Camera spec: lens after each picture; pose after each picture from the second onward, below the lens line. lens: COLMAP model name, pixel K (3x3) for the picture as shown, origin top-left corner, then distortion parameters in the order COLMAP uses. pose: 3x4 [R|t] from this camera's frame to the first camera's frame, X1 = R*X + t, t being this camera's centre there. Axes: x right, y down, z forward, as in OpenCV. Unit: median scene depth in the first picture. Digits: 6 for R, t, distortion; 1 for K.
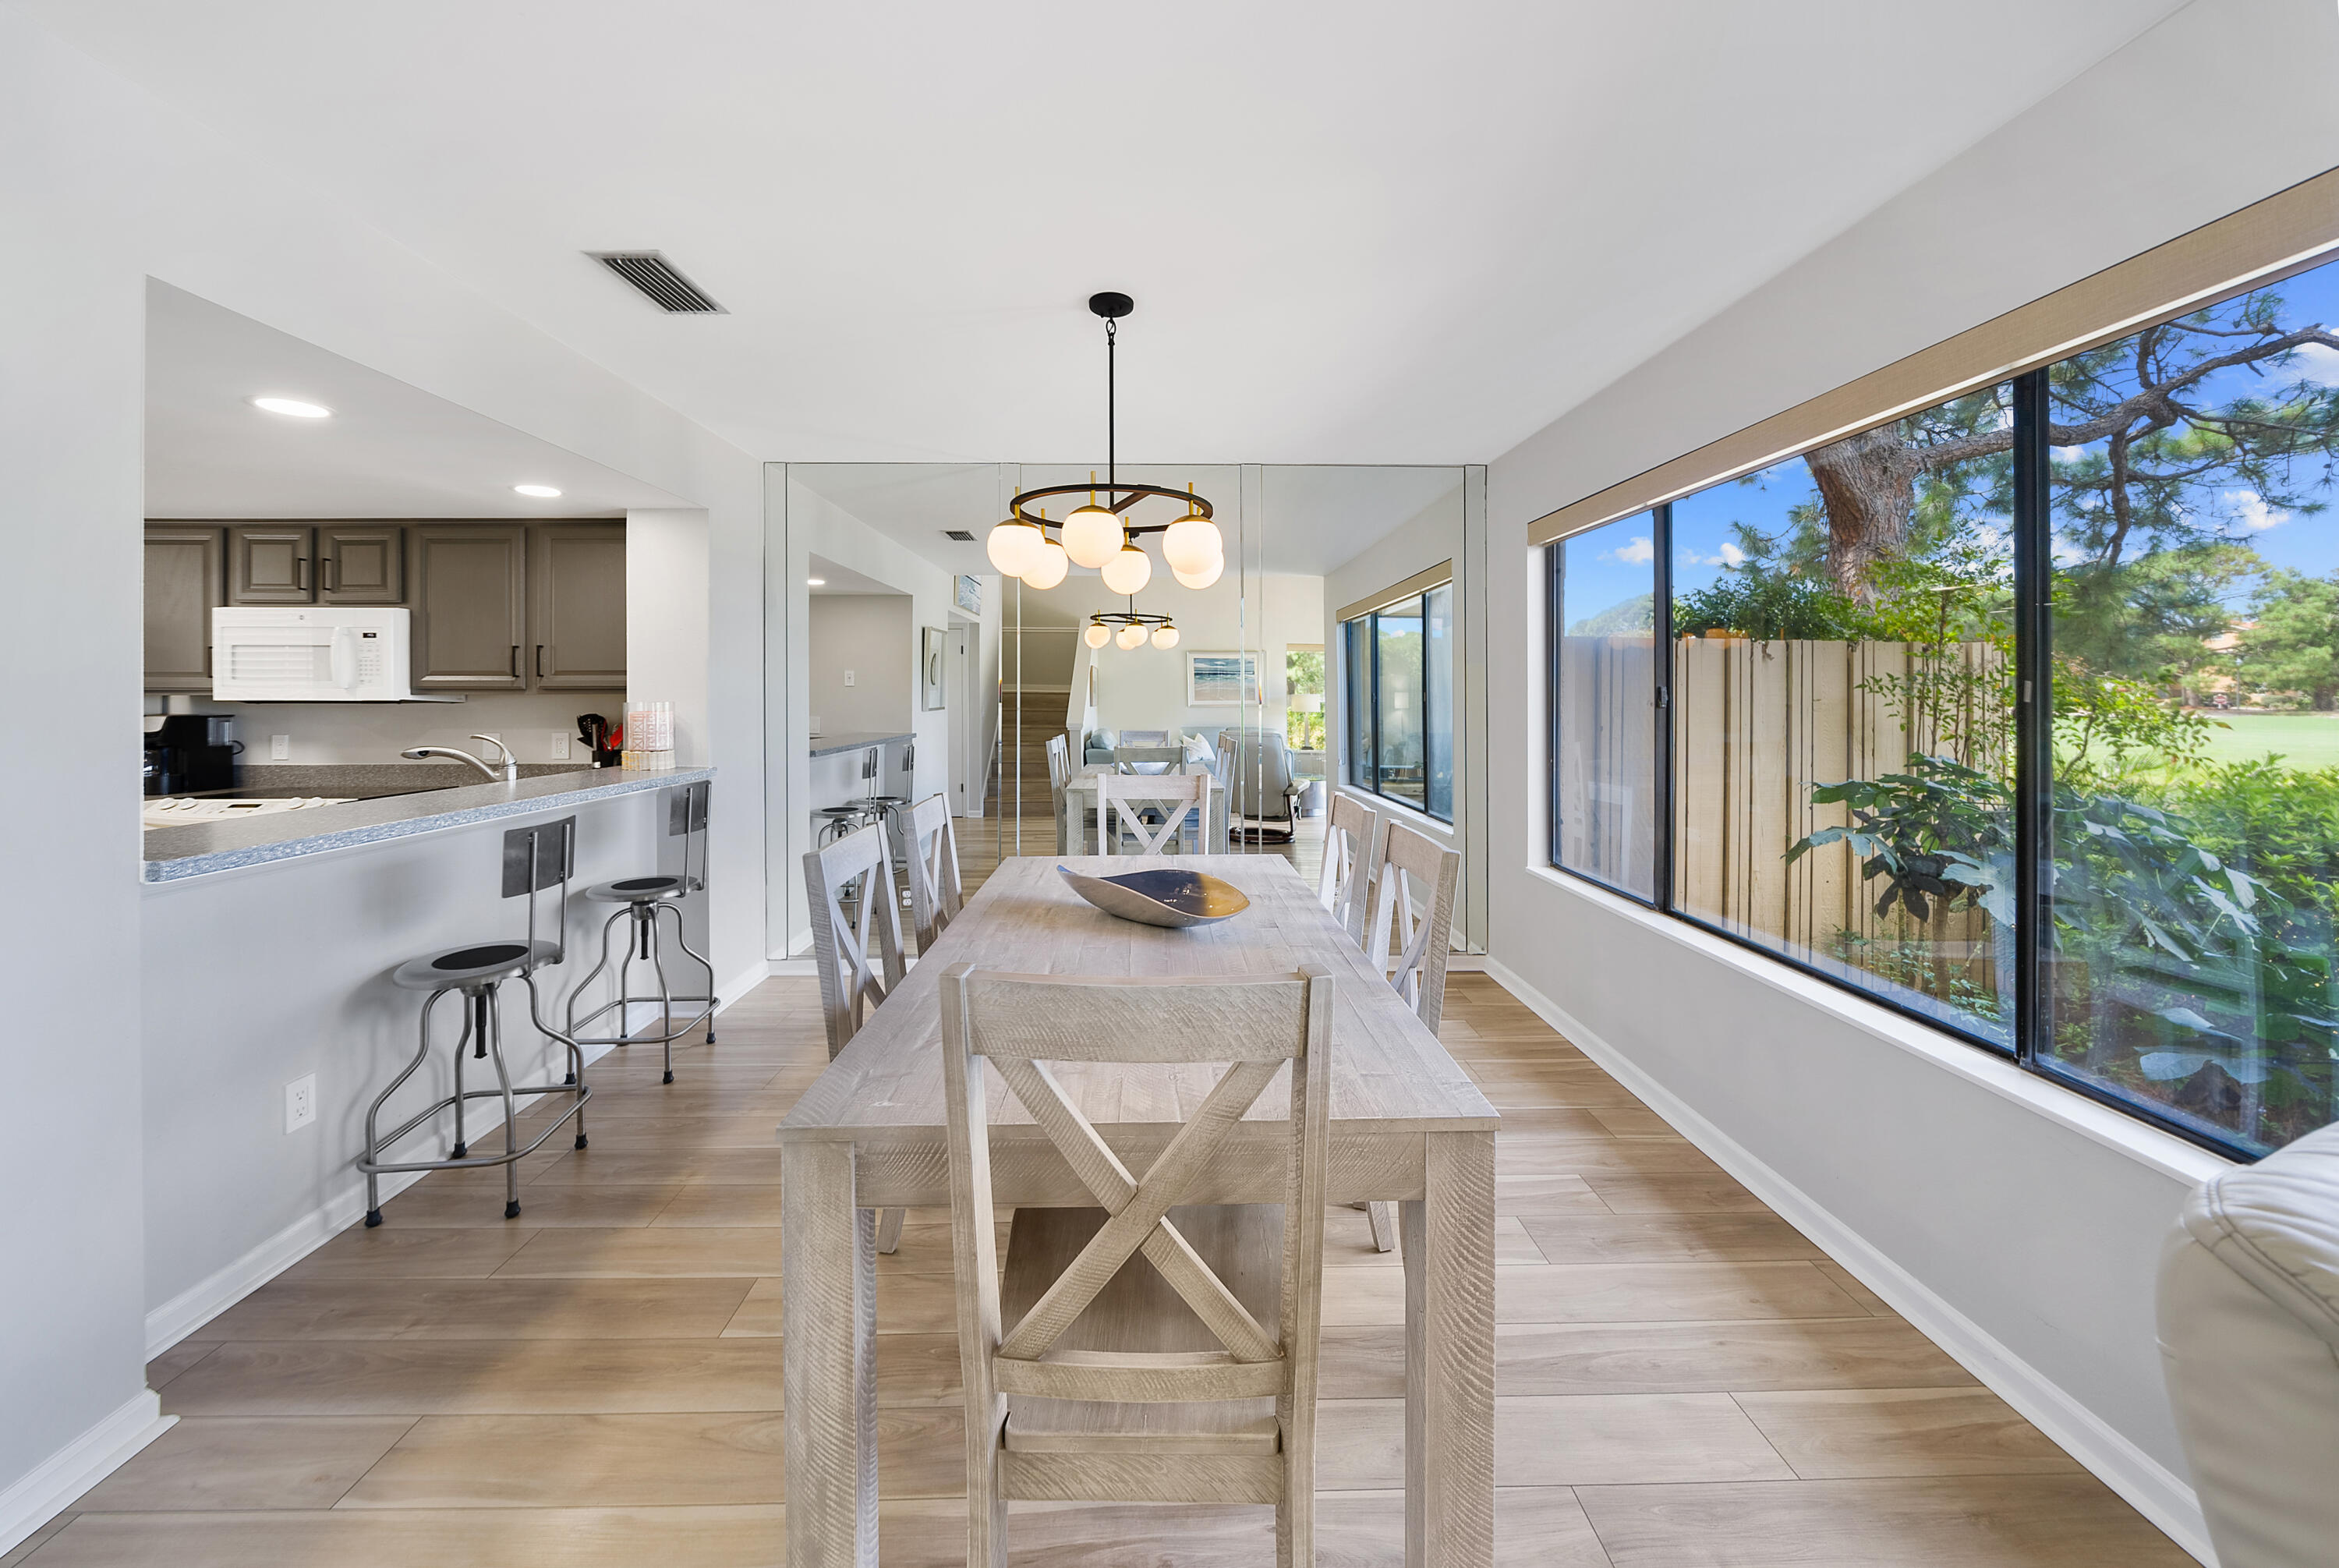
lens RADIAL K [[821.2, 0, 1166.7], [0, 821.2, 694.9], [0, 0, 1]] dist [-0.000425, -0.000061]
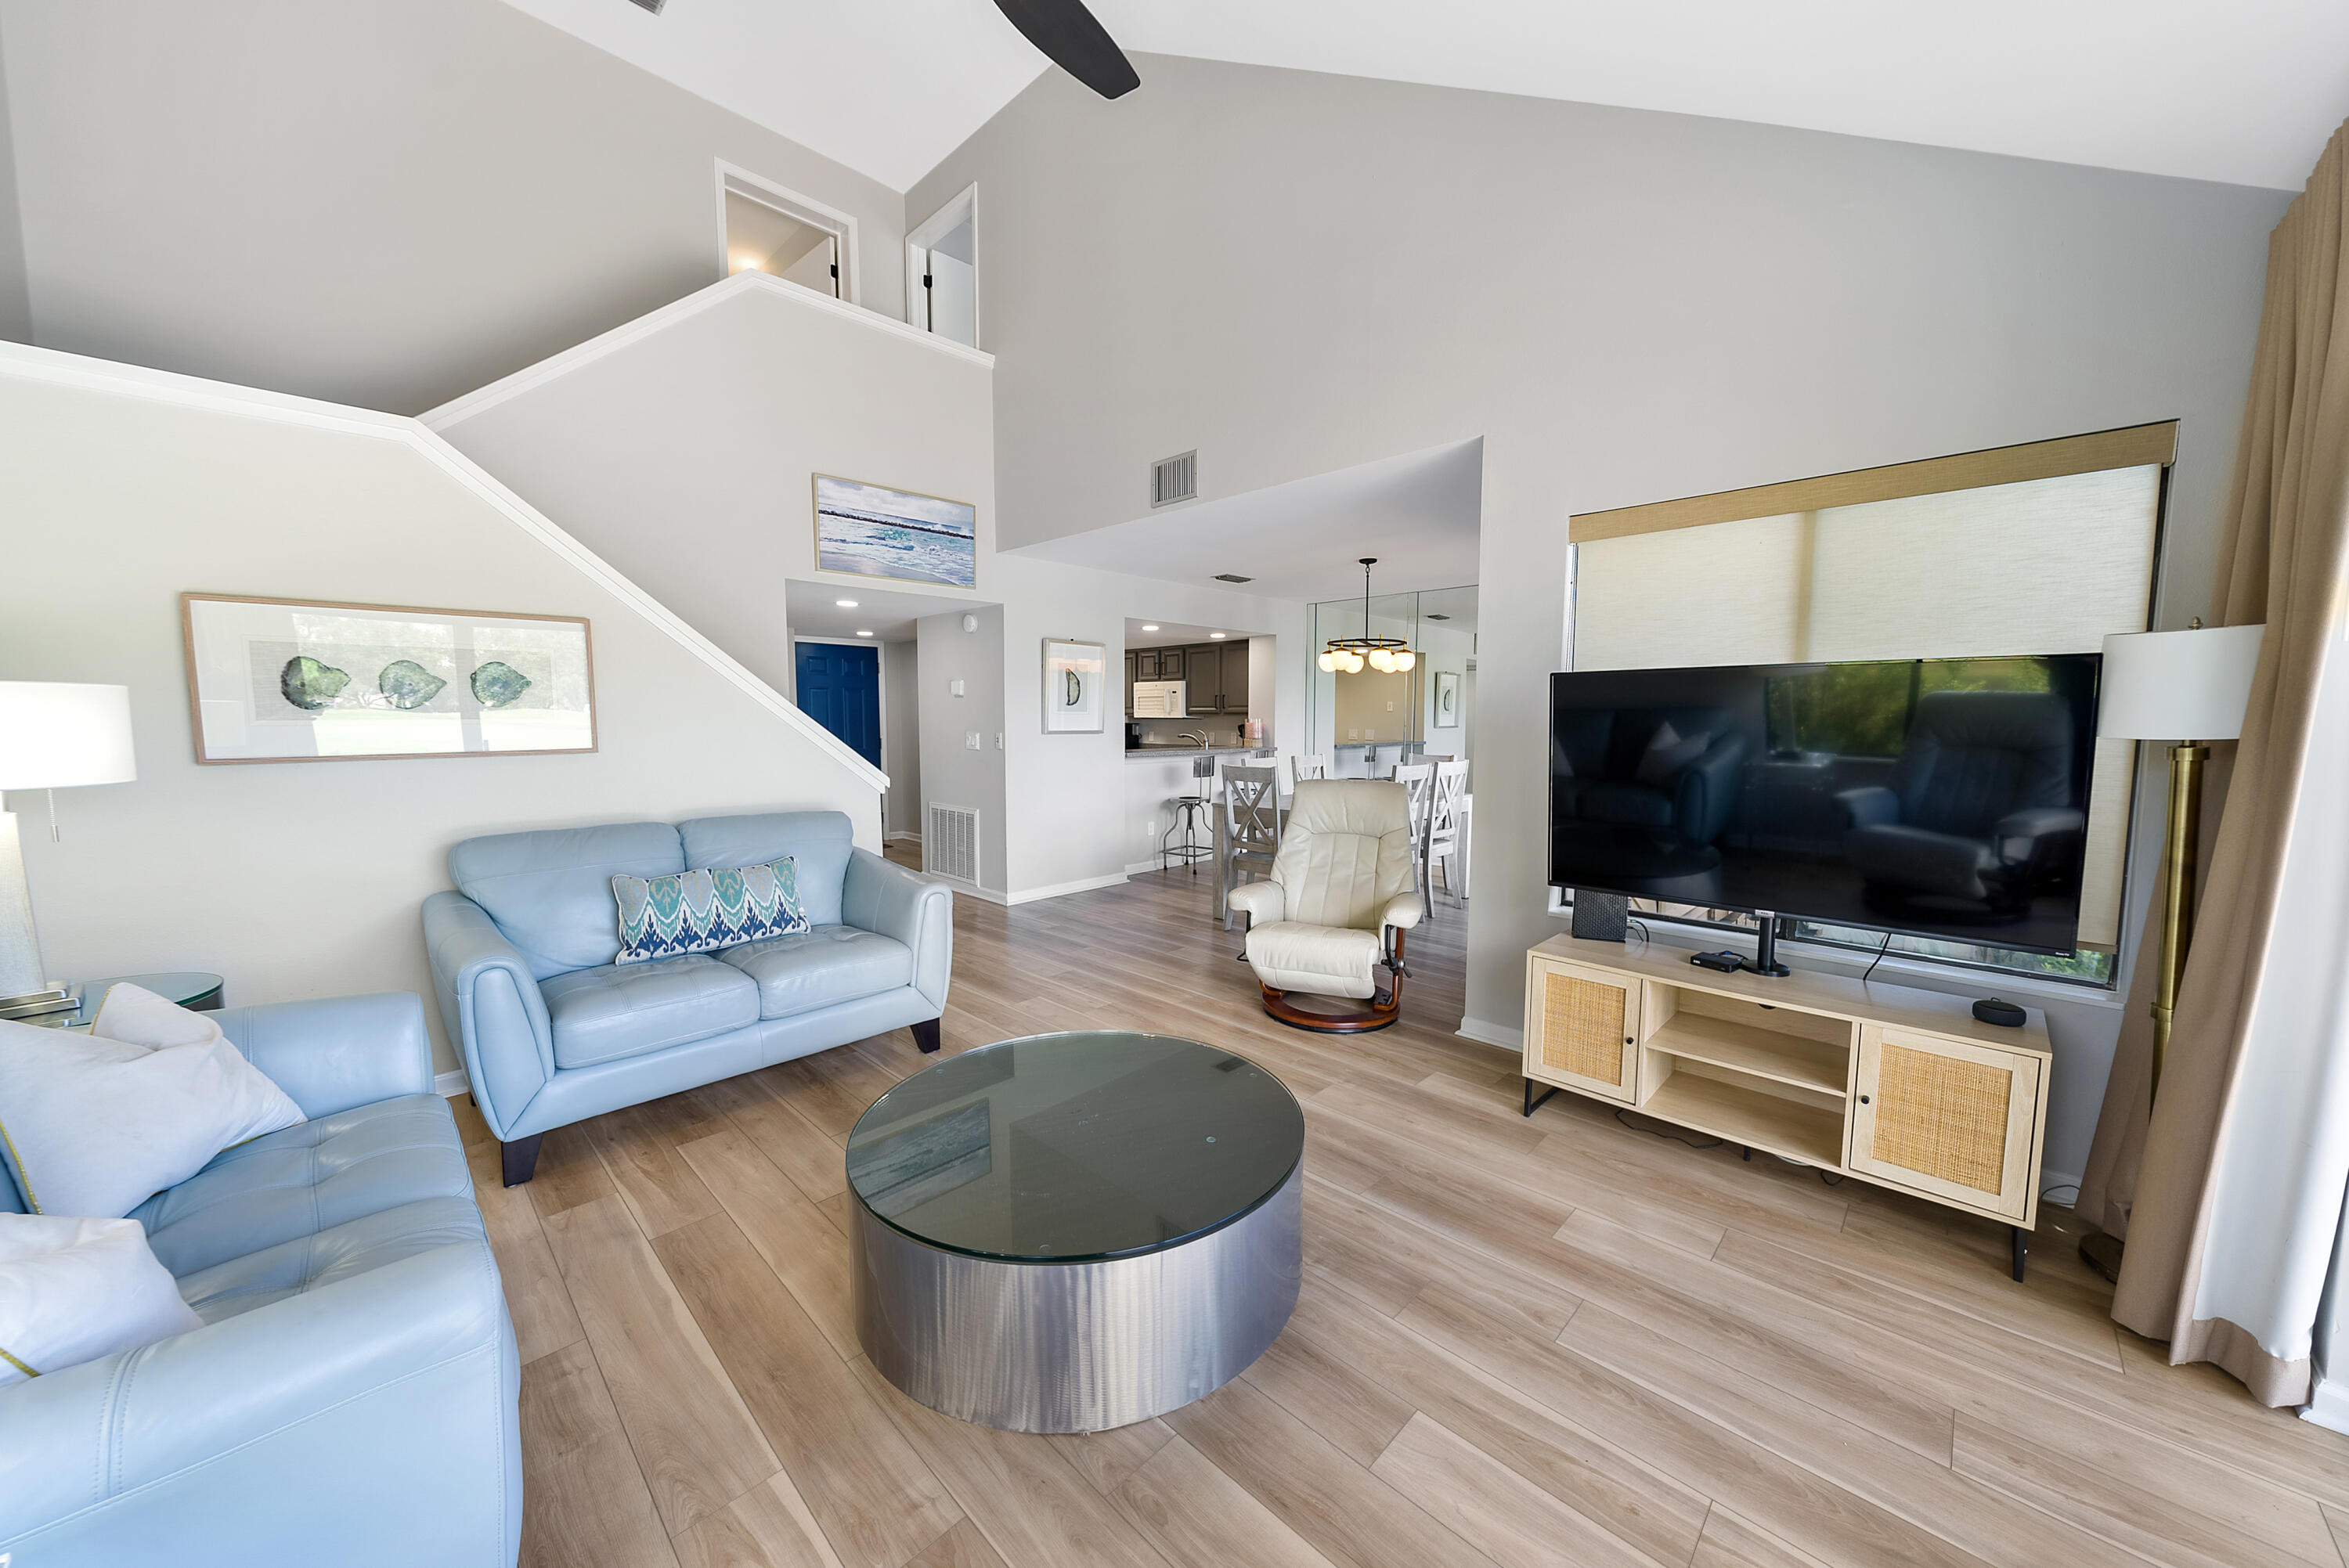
lens RADIAL K [[875.4, 0, 1174.5], [0, 875.4, 784.0], [0, 0, 1]] dist [0.000299, 0.000006]
pose [[0.687479, 0.055581, -0.724074, 1.033989], [0.002058, 0.996914, 0.078479, -0.002146], [0.726201, -0.055443, 0.685243, -0.895282]]
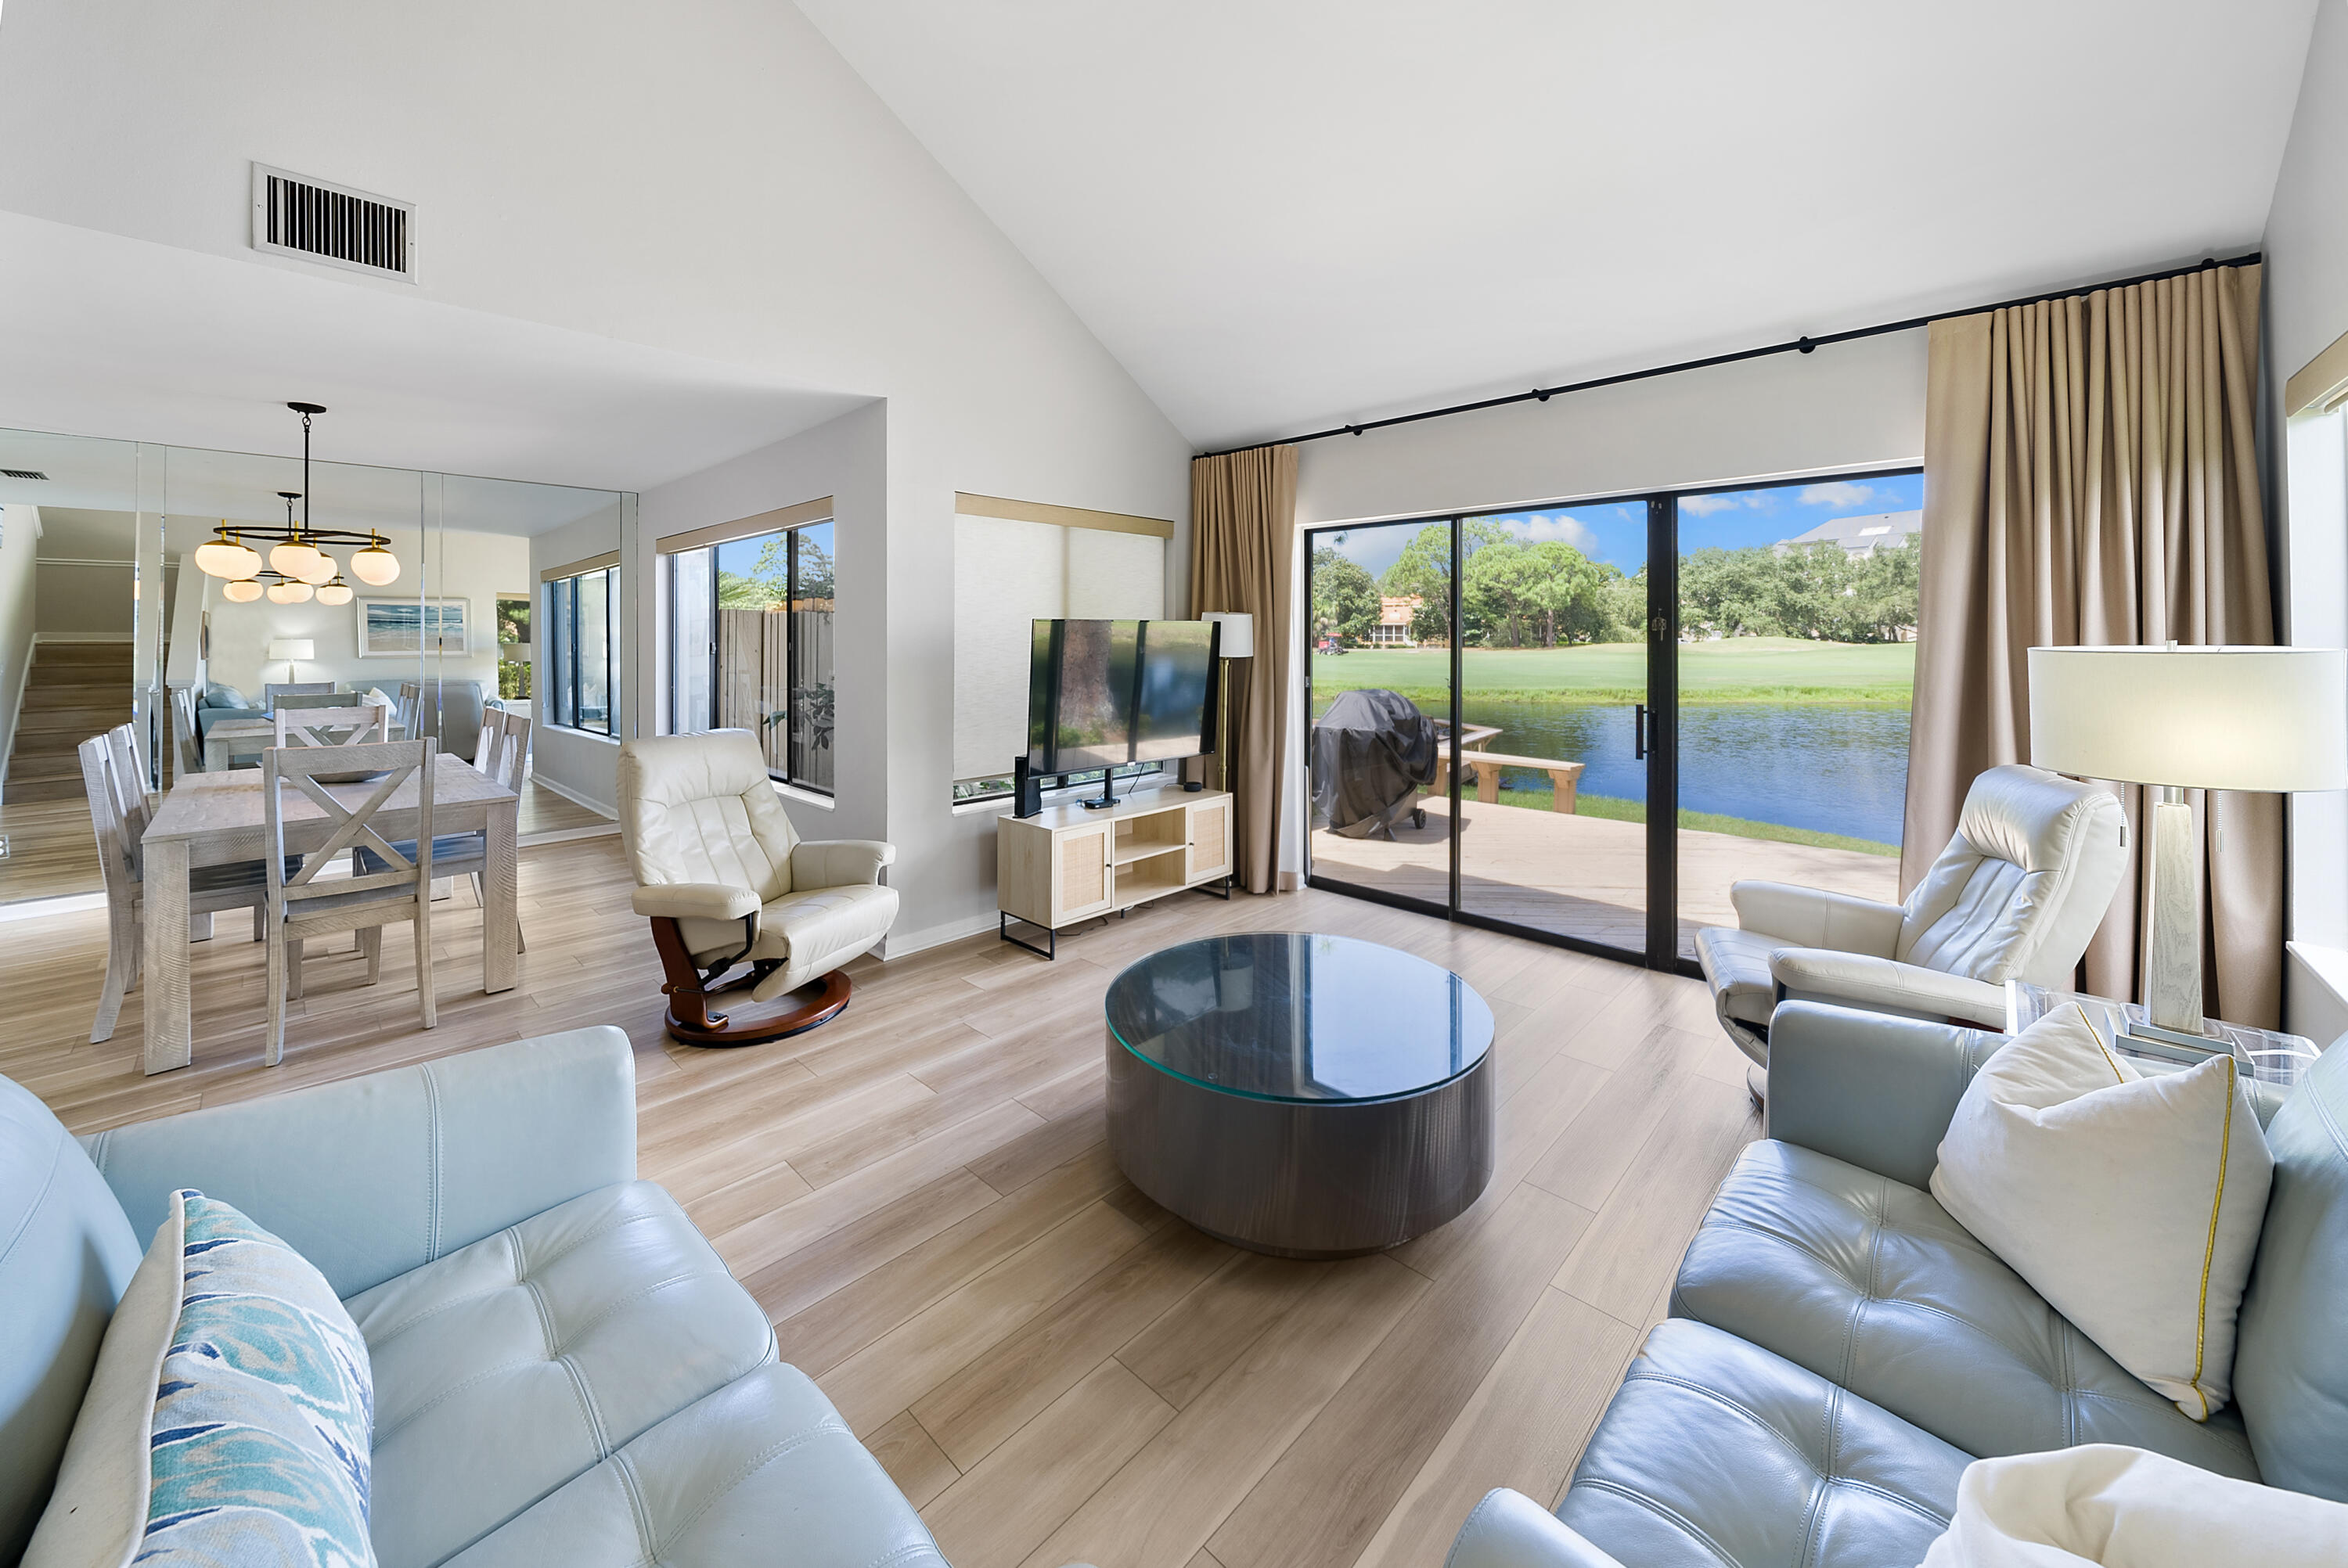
lens RADIAL K [[856.2, 0, 1218.7], [0, 856.2, 632.5], [0, 0, 1]] dist [-0.015252, -0.000142]
pose [[0.674839, 0.003193, 0.737958, -0.047797], [0.002912, 0.999971, -0.006989, -0.016166], [-0.737960, 0.006865, 0.674810, -0.964227]]
